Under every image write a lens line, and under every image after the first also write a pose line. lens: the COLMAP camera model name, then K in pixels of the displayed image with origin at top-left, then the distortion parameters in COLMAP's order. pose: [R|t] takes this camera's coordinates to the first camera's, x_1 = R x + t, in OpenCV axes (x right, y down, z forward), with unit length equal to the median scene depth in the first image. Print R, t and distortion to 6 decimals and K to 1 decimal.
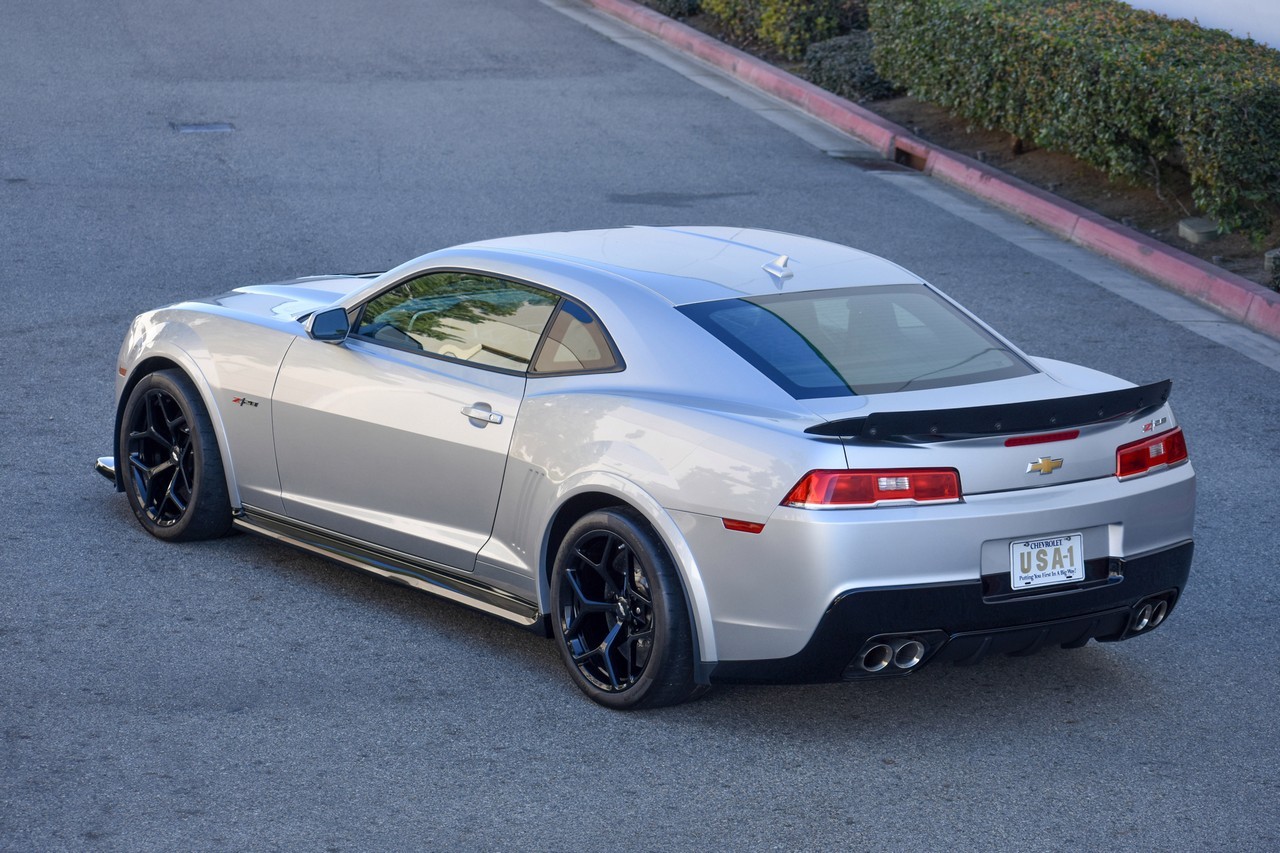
lens RADIAL K [[4296.9, 0, 641.3], [0, 4296.9, 428.6], [0, 0, 1]] dist [-0.196066, -1.030344]
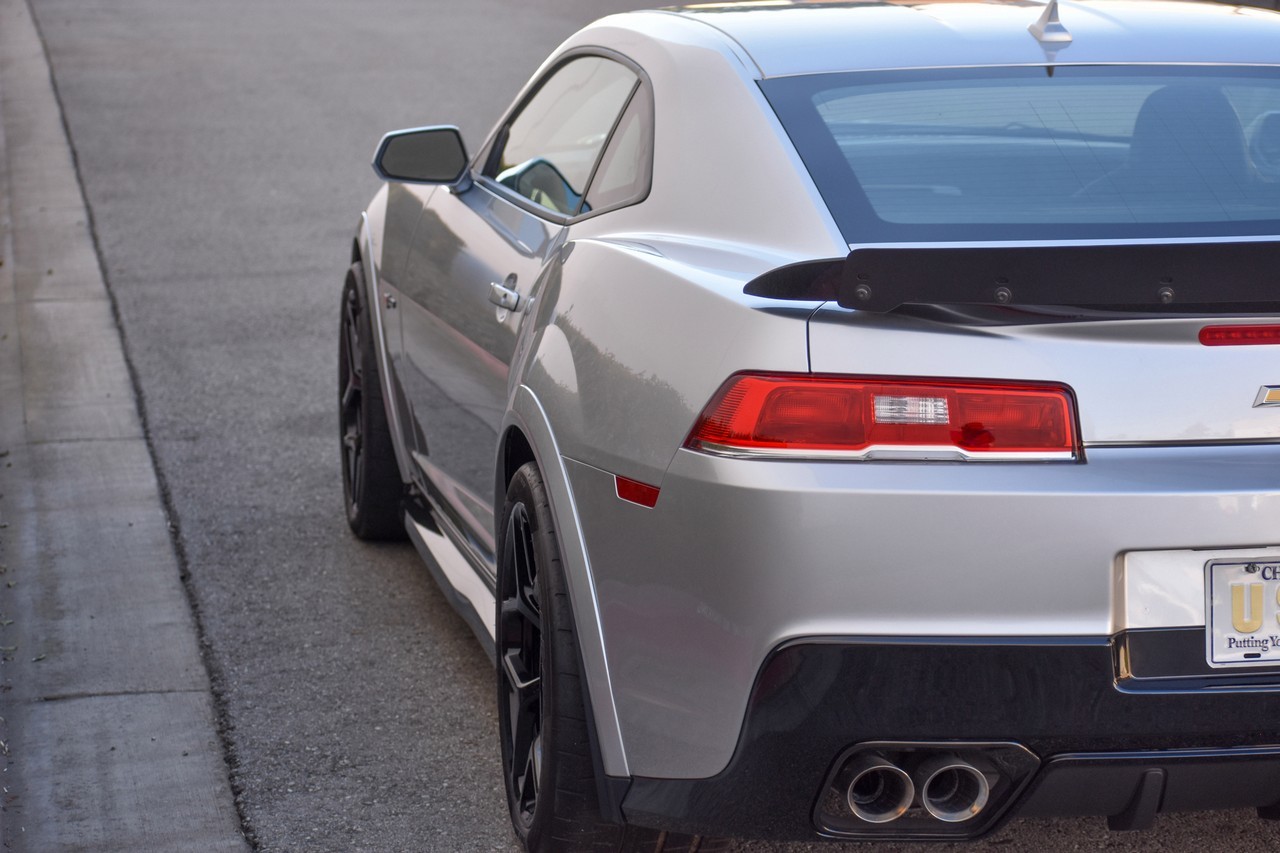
lens RADIAL K [[3842.6, 0, 640.5], [0, 3842.6, 426.6], [0, 0, 1]] dist [-0.256480, -0.271174]
pose [[0.889163, 0.039364, -0.455895, 0.210186], [-0.056985, 0.998063, -0.024965, 0.025408], [0.454029, 0.048177, 0.889684, 0.607868]]
